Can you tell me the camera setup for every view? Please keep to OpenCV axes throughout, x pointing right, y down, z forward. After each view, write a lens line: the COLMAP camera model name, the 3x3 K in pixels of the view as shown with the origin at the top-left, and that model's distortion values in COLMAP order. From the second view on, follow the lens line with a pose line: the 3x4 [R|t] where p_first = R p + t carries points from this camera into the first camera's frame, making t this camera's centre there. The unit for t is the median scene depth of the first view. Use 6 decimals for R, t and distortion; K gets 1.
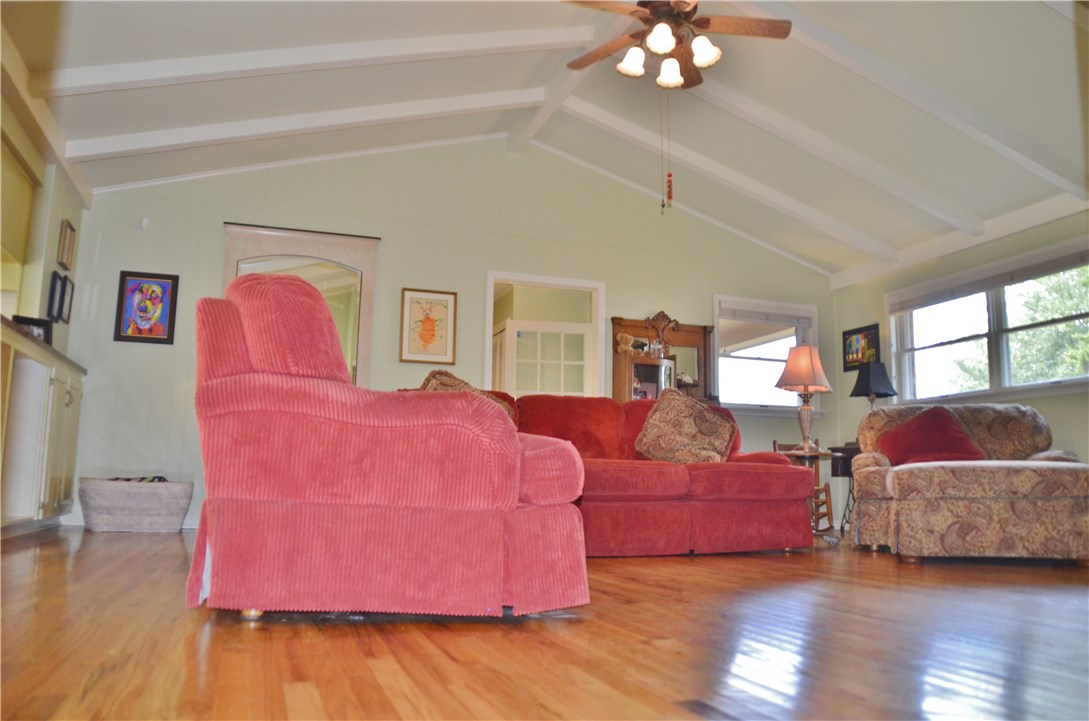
lens RADIAL K [[839.6, 0, 540.6], [0, 839.6, 365.2], [0, 0, 1]] dist [-0.170078, 0.106395]
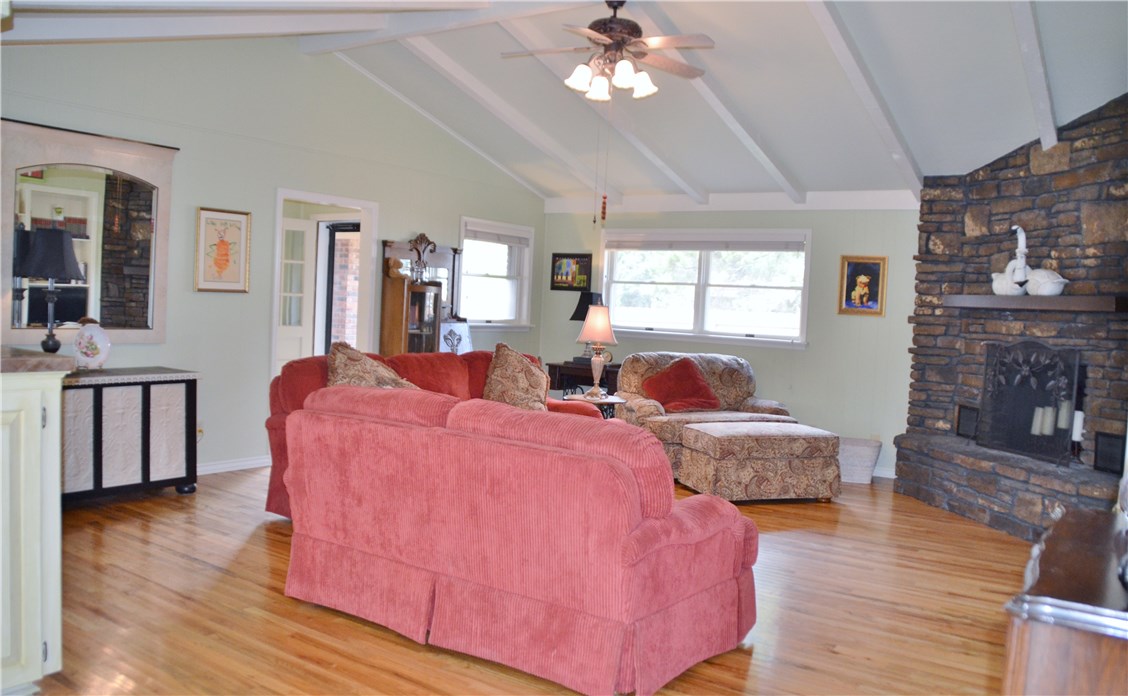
lens RADIAL K [[906.2, 0, 564.0], [0, 906.2, 348.0], [0, 0, 1]] dist [-0.129754, -0.001147]
pose [[0.807789, -0.007356, 0.589426, -0.405719], [-0.116114, 0.978345, 0.171341, -0.151857], [-0.577923, -0.206848, 0.789442, 0.007763]]
